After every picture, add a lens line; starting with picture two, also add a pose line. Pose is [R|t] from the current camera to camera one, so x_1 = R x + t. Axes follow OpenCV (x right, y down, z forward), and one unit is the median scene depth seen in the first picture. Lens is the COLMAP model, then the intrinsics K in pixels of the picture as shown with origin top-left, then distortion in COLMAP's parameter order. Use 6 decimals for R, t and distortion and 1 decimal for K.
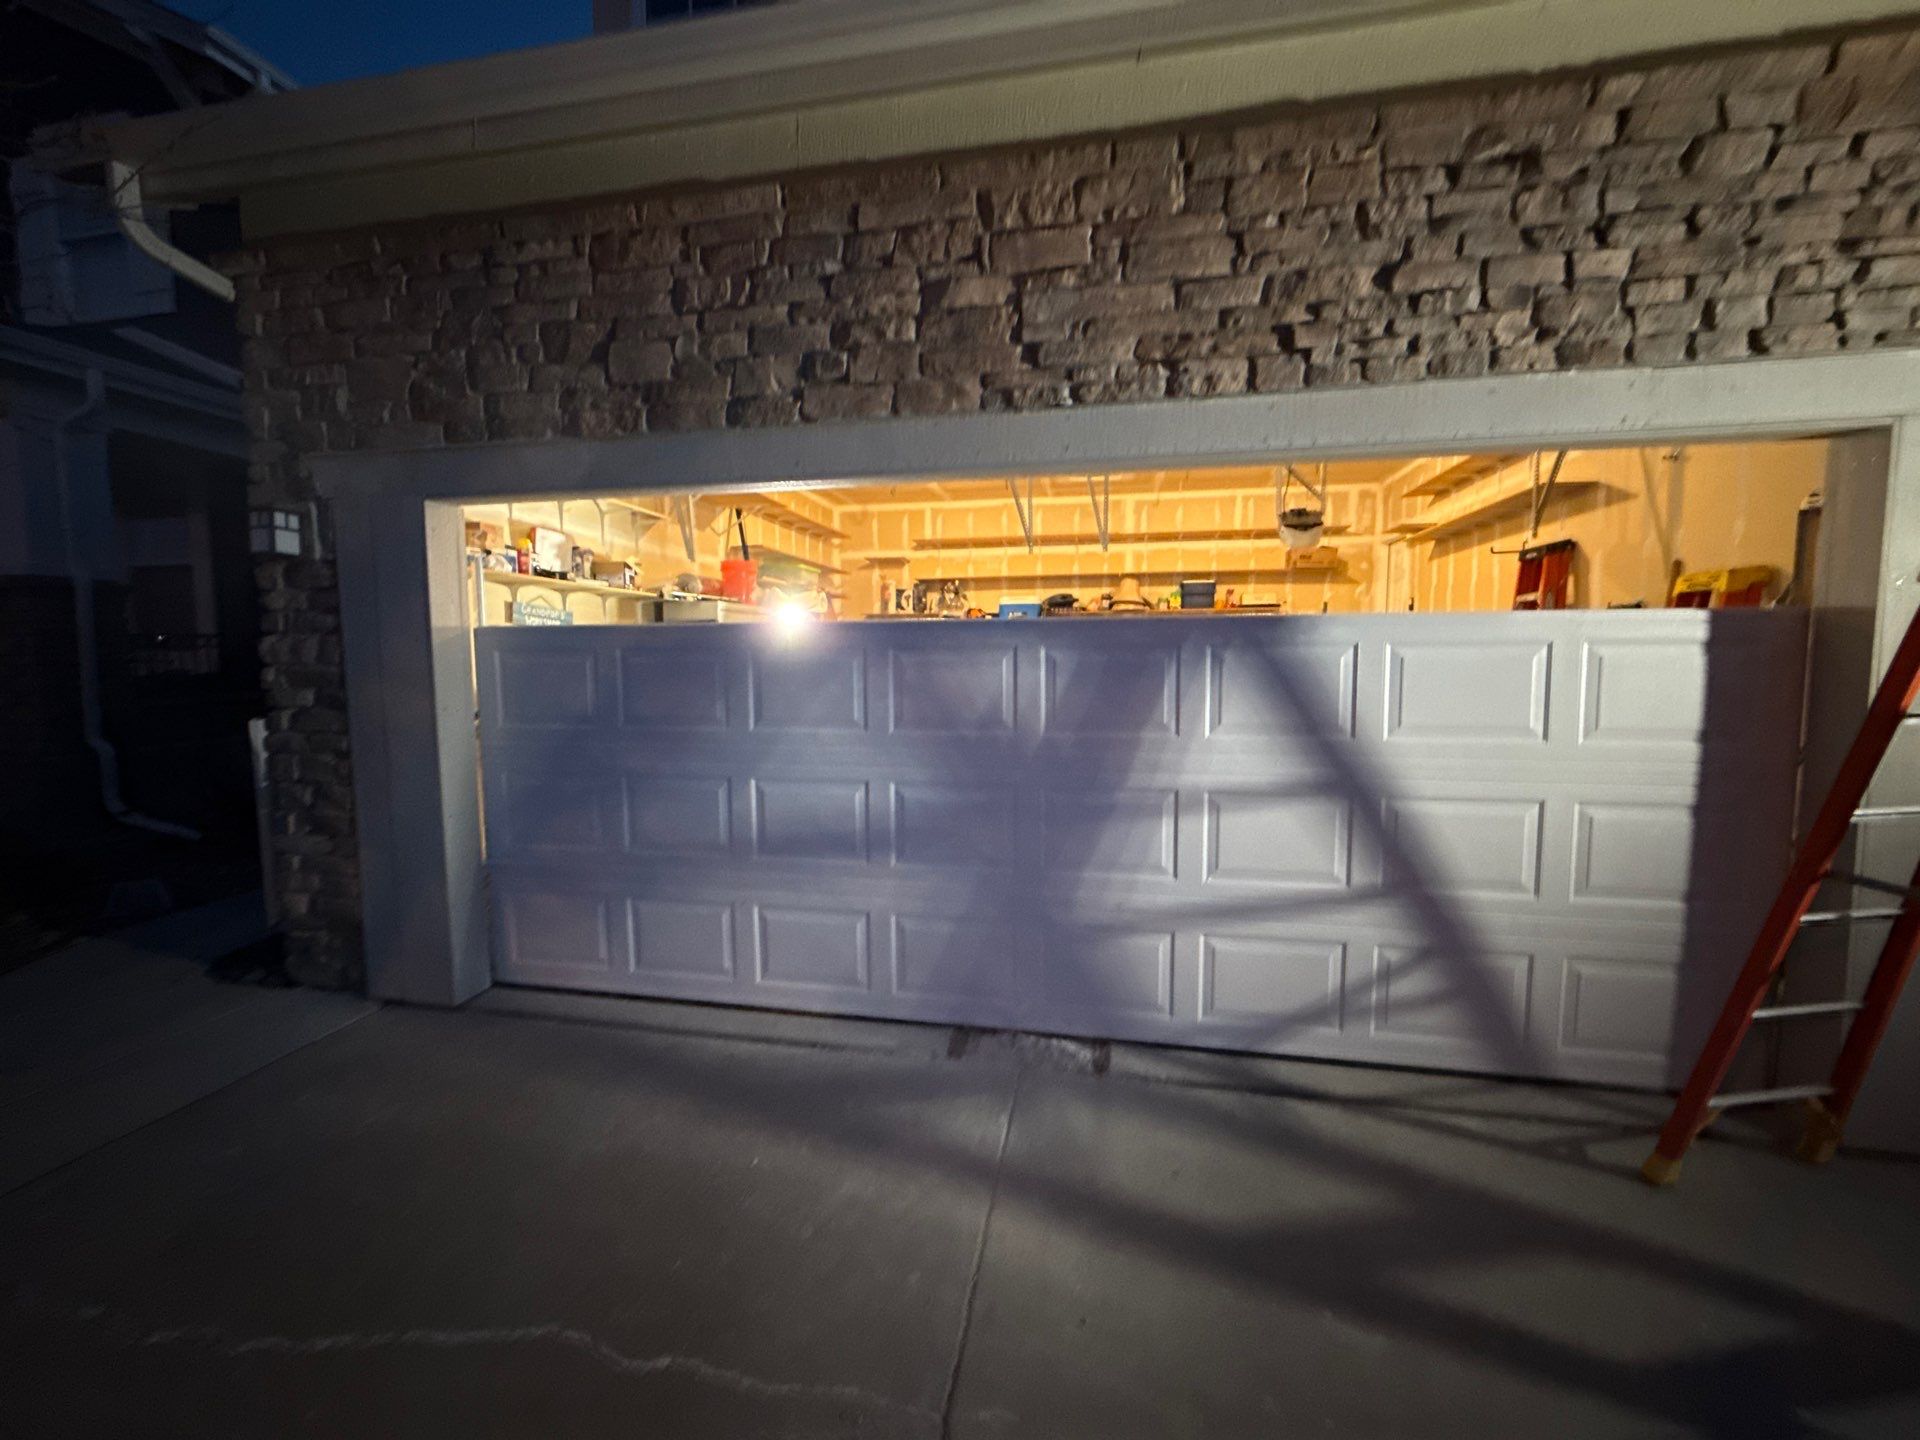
lens RADIAL K [[745.7, 0, 964.0], [0, 745.7, 716.9], [0, 0, 1]] dist [-0.000442, 0.000228]
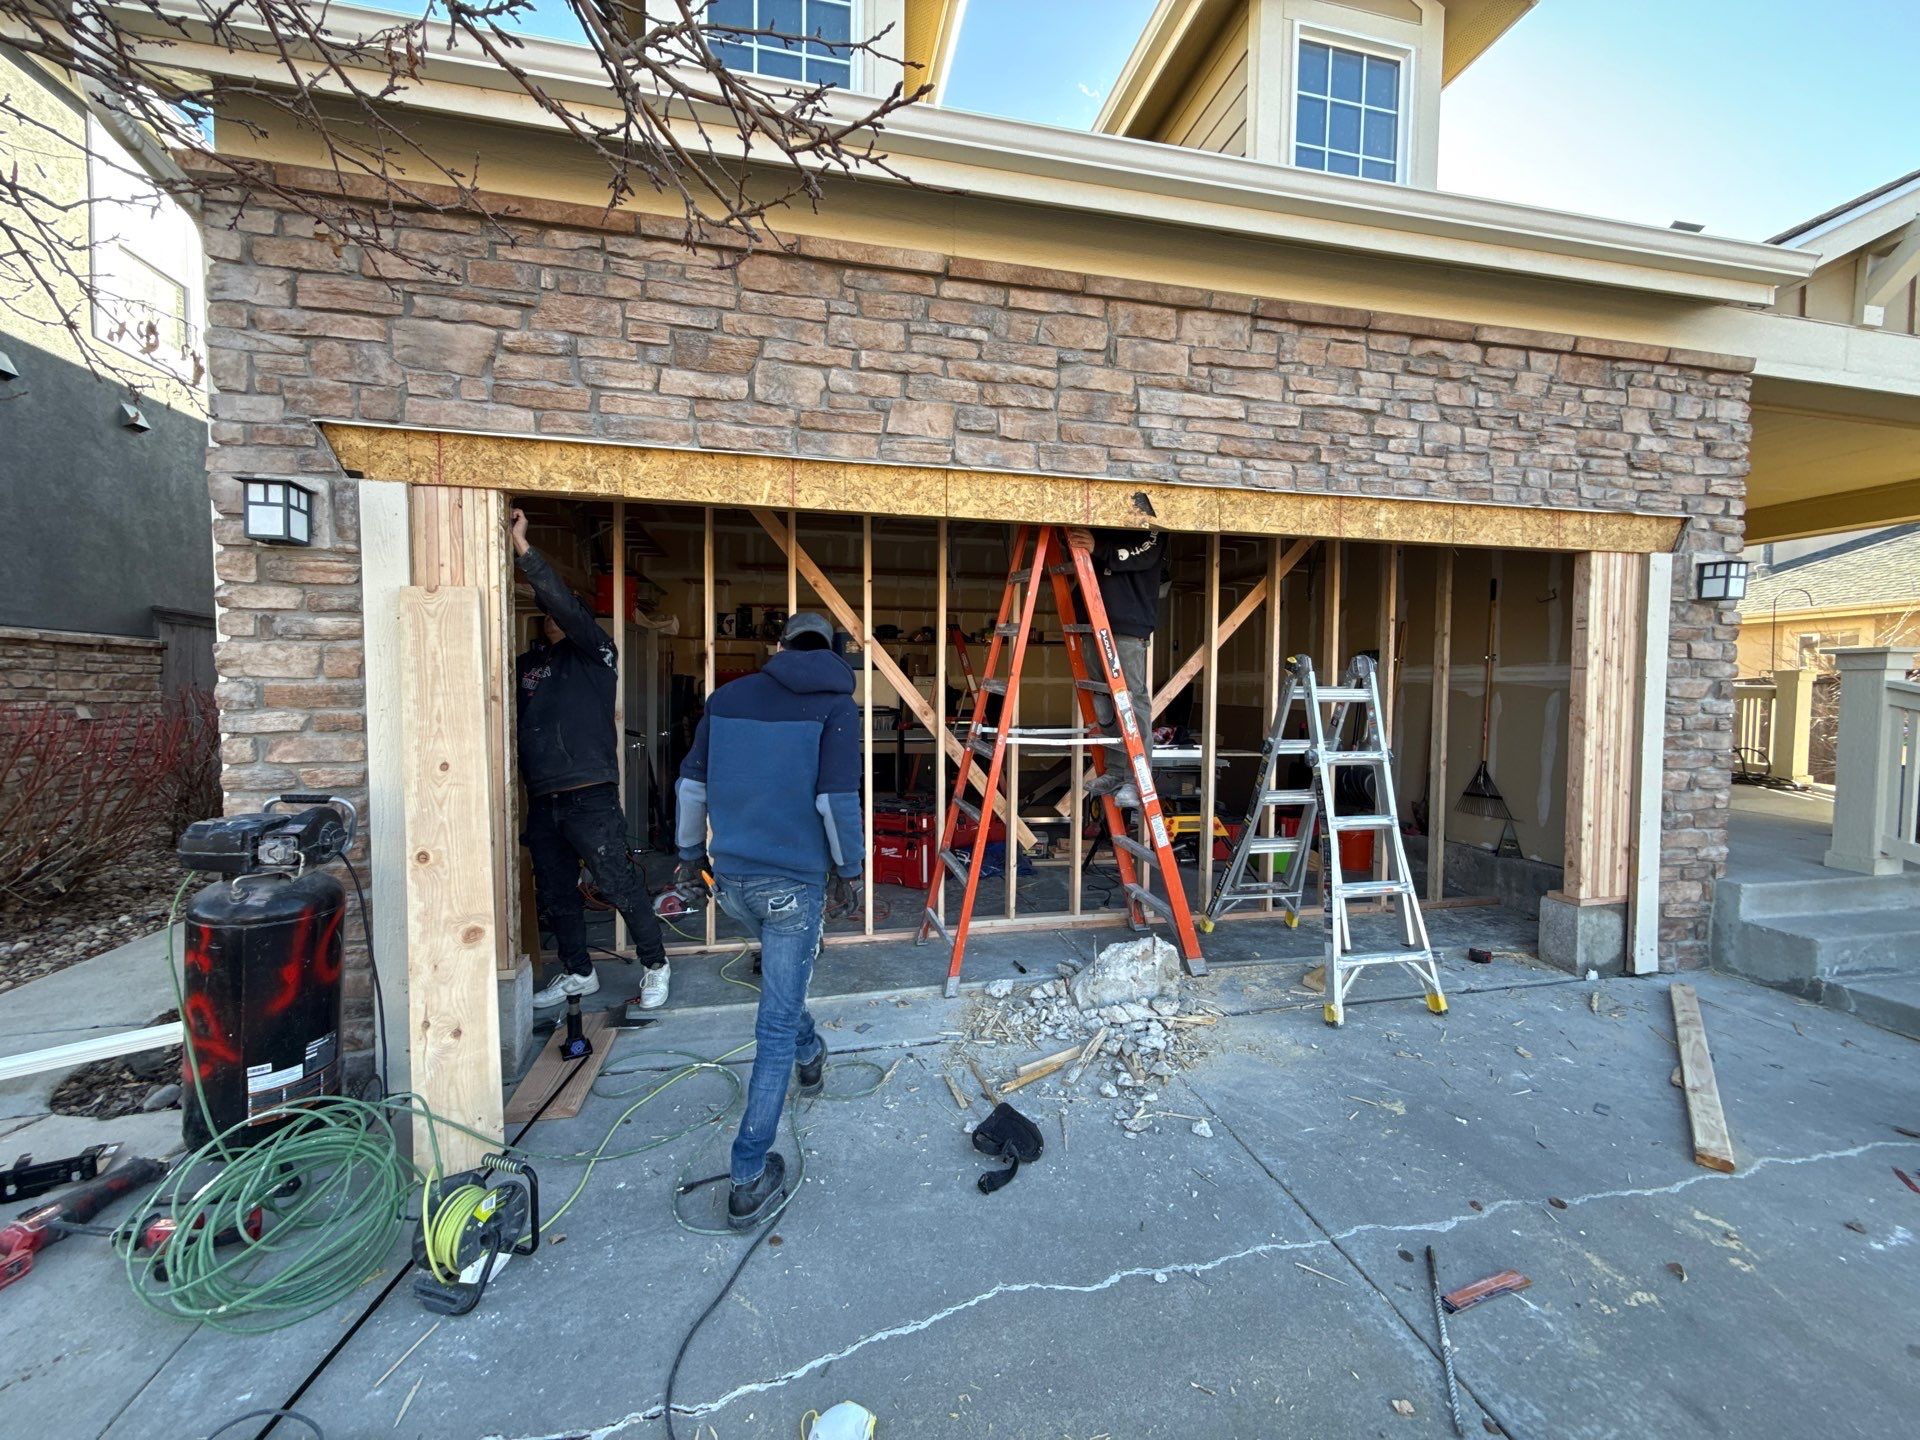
lens RADIAL K [[757.4, 0, 960.7], [0, 757.4, 724.6], [0, 0, 1]] dist [-0.000437, 0.000131]
pose [[0.919420, -0.009721, 0.393156, -0.206975], [0.022701, 0.999339, -0.028379, 0.006801], [-0.392621, 0.035017, 0.919034, -0.007648]]
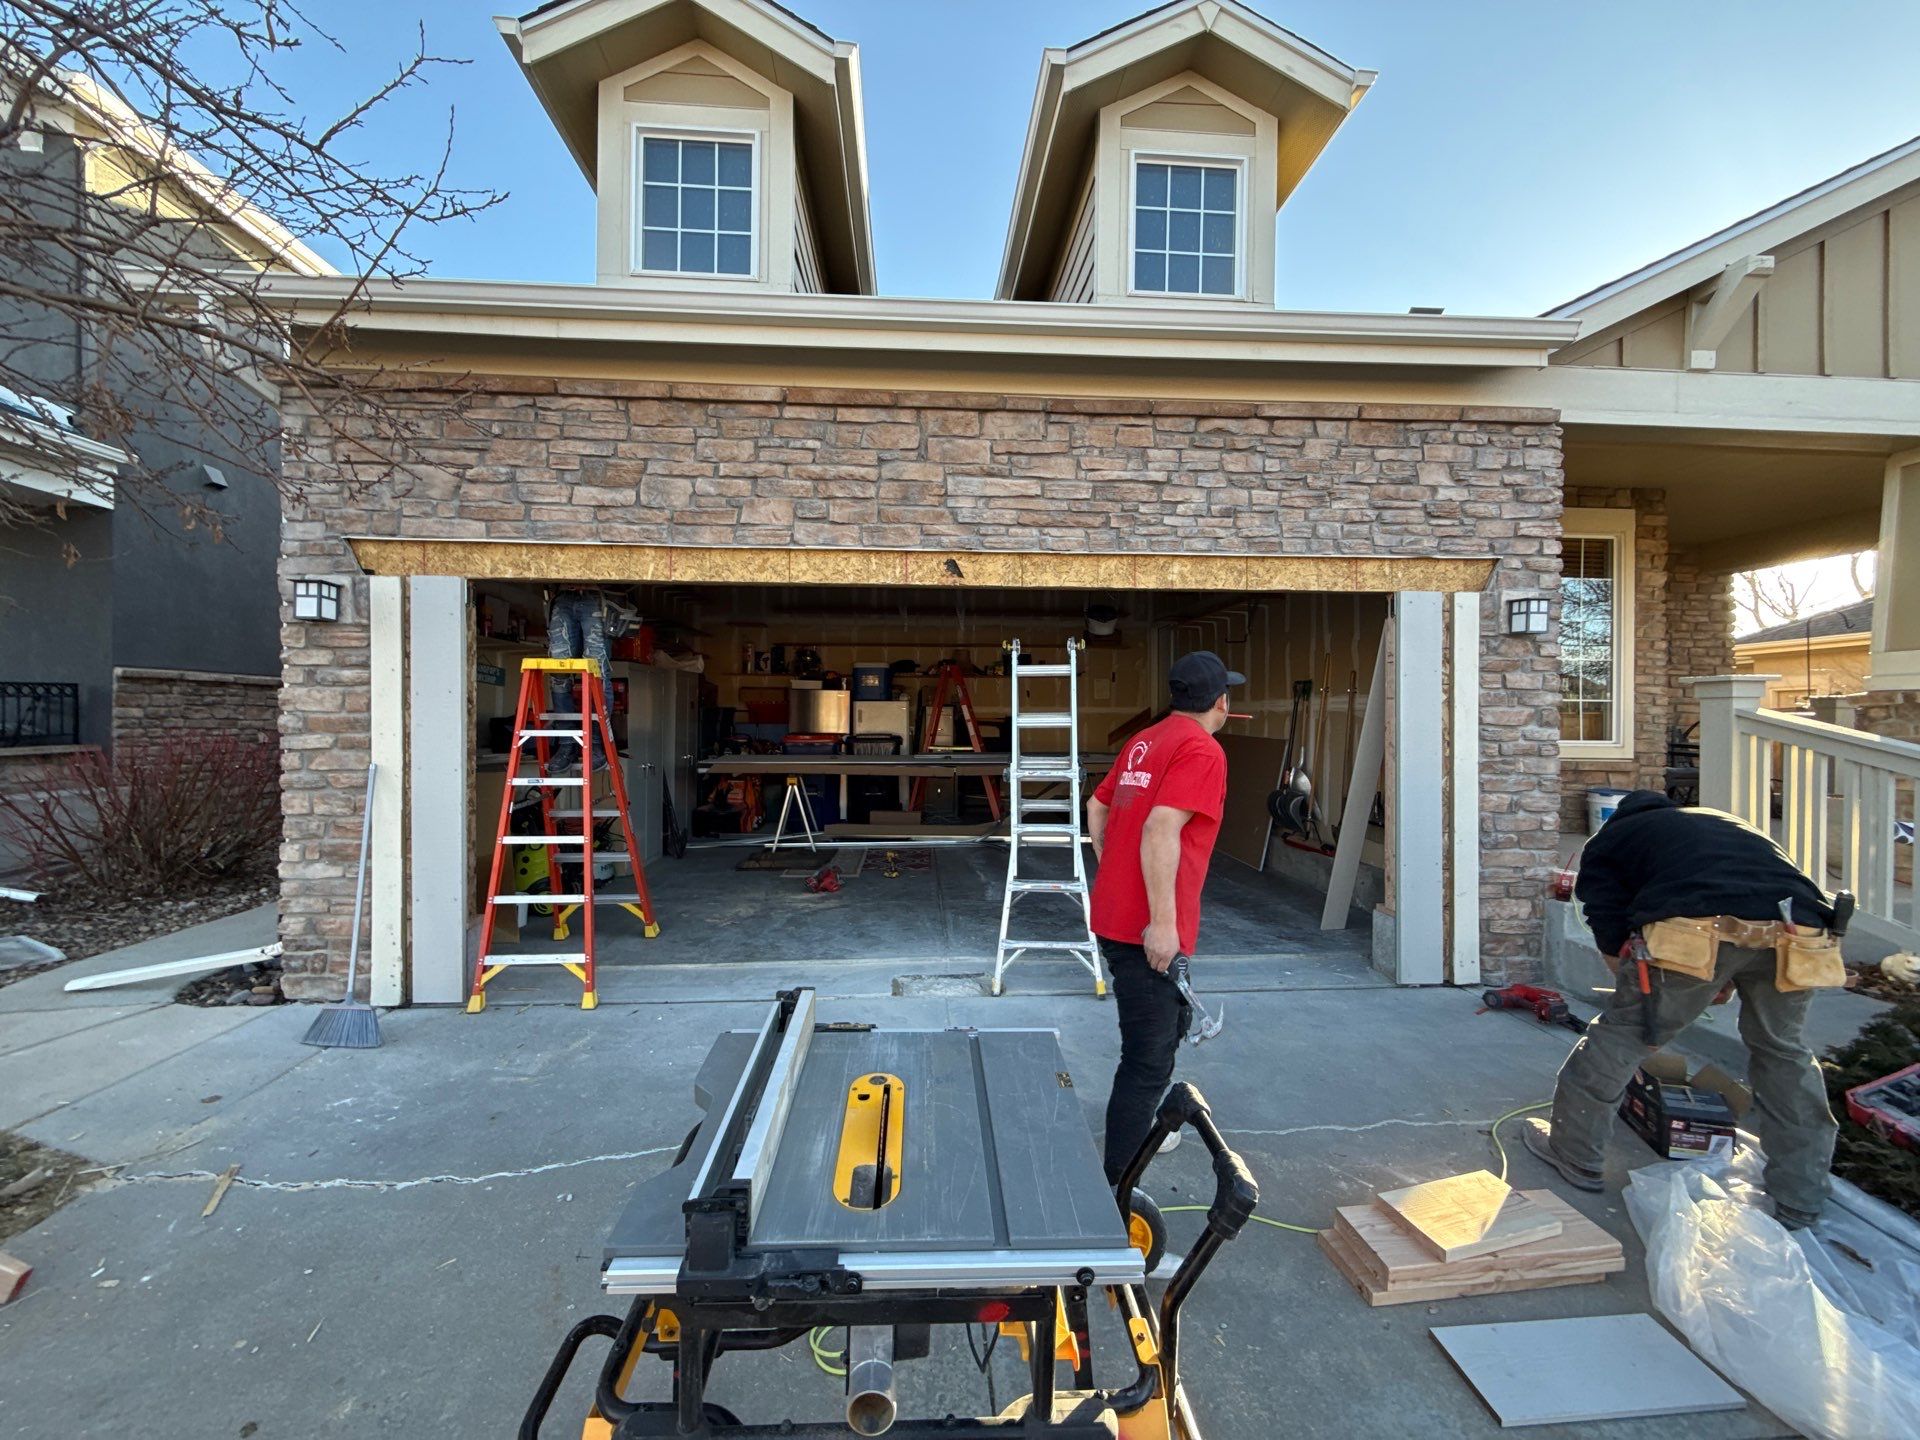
lens RADIAL K [[757.4, 0, 960.7], [0, 757.4, 724.6], [0, 0, 1]] dist [-0.000437, 0.000131]
pose [[0.968318, 0.004718, 0.249678, -0.083875], [0.012970, 0.997522, -0.069151, 0.016443], [-0.249385, 0.070199, 0.965857, -0.145437]]
